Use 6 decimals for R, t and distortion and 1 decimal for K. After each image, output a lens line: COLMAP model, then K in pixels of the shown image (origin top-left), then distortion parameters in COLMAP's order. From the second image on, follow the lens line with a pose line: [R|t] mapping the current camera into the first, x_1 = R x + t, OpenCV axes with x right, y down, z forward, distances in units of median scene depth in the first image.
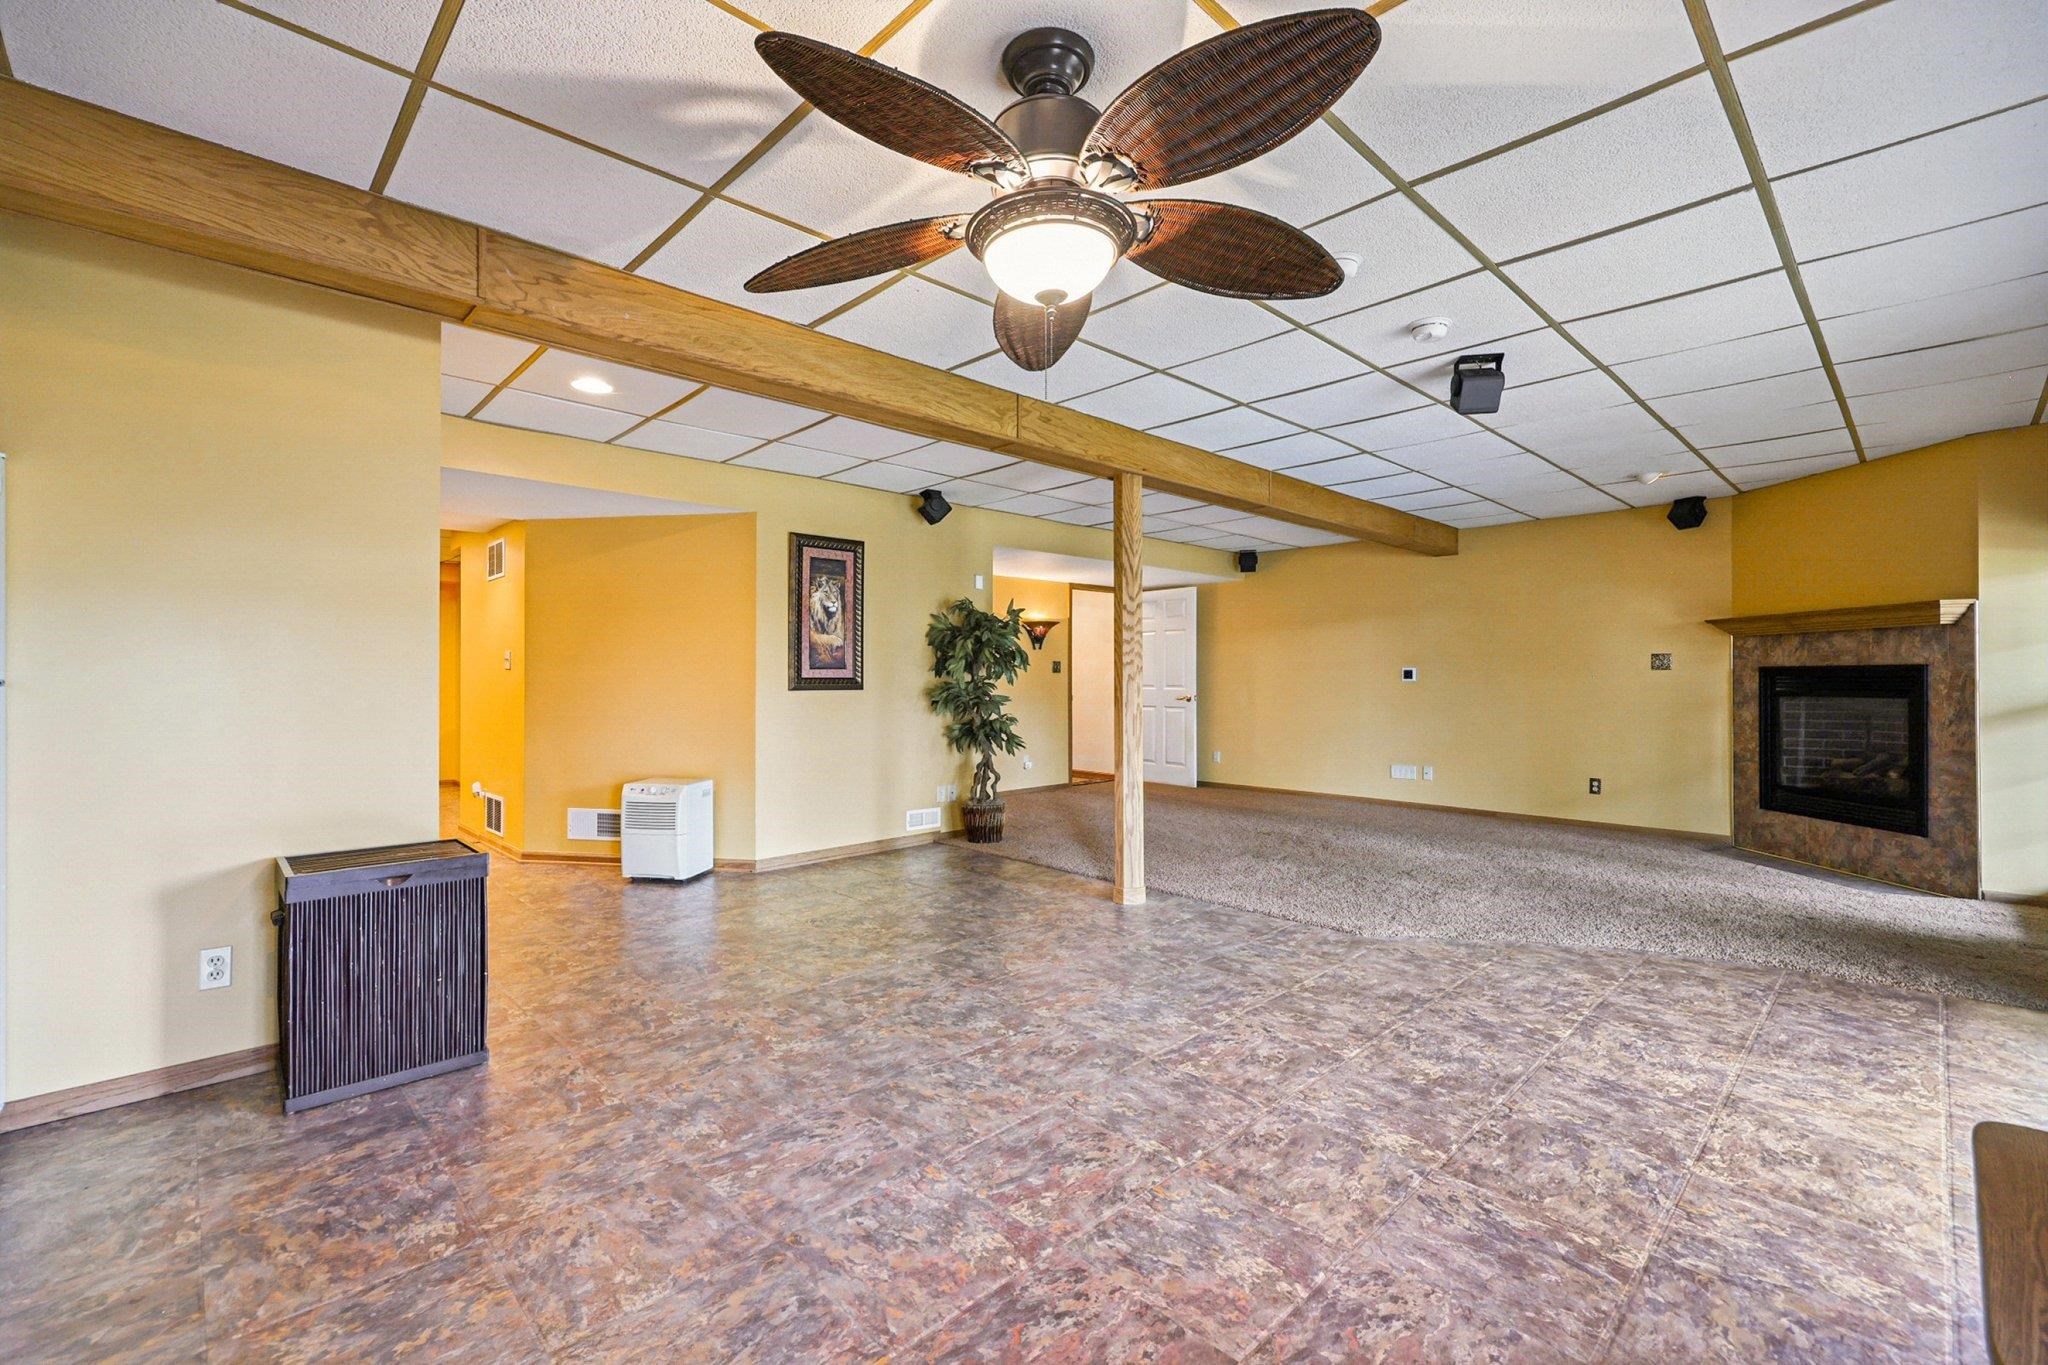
lens RADIAL K [[879.8, 0, 1023.5], [0, 879.8, 679.2], [0, 0, 1]] dist [-0.001100, 0.000010]
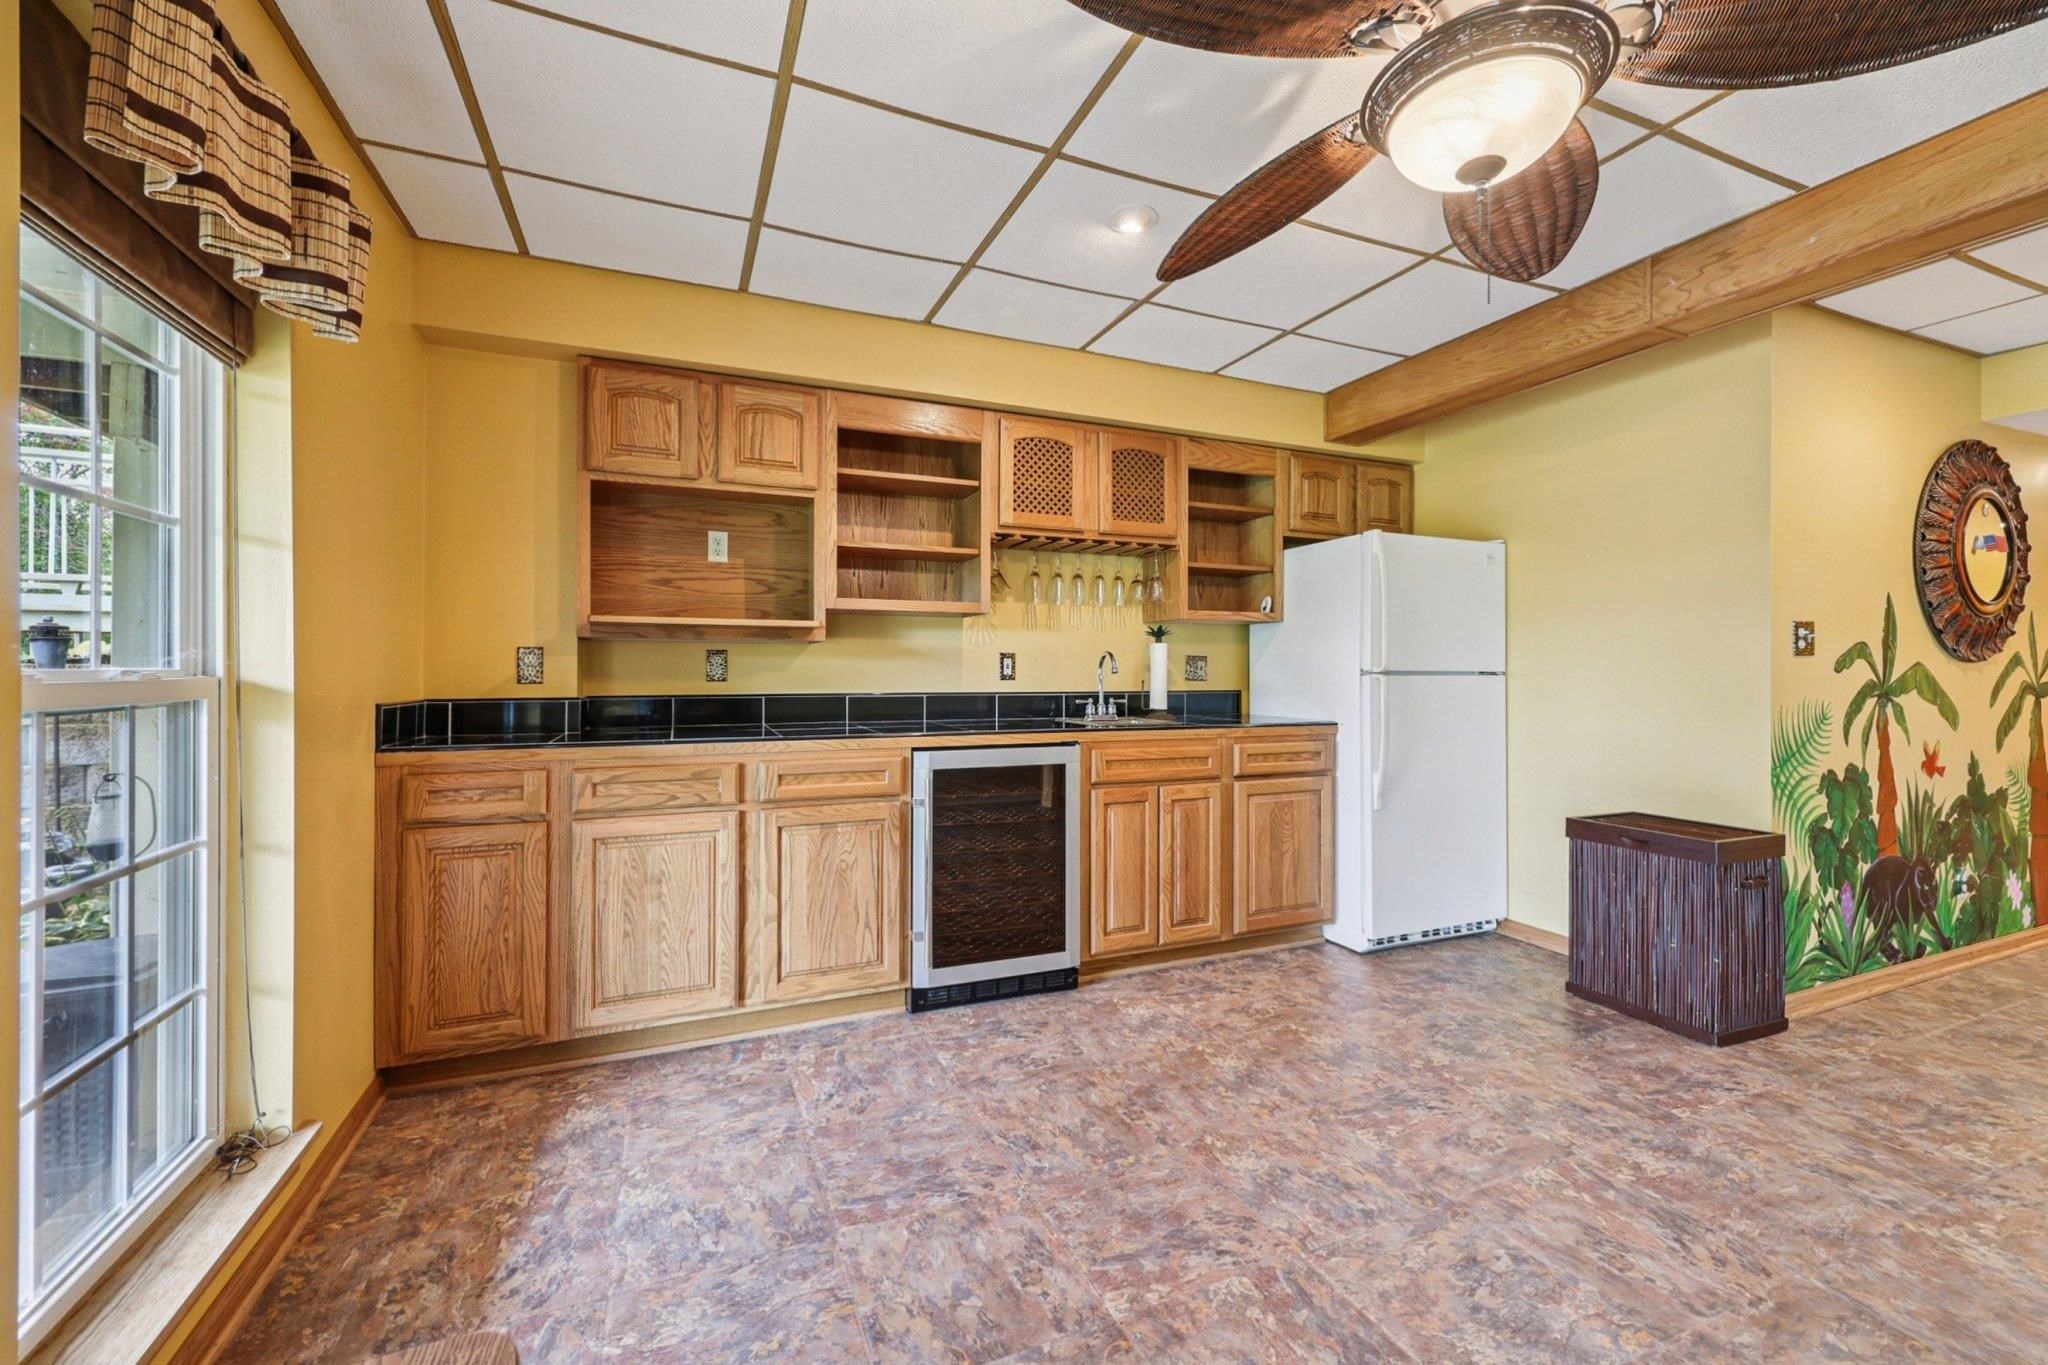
lens RADIAL K [[818.2, 0, 1020.7], [0, 818.2, 670.8], [0, 0, 1]] dist [-0.000191, 0.000086]
pose [[-0.360740, 0.005658, -0.932649, 0.700795], [0.002205, 0.999984, 0.005214, -0.009969], [0.932664, -0.000175, -0.360747, 0.732711]]
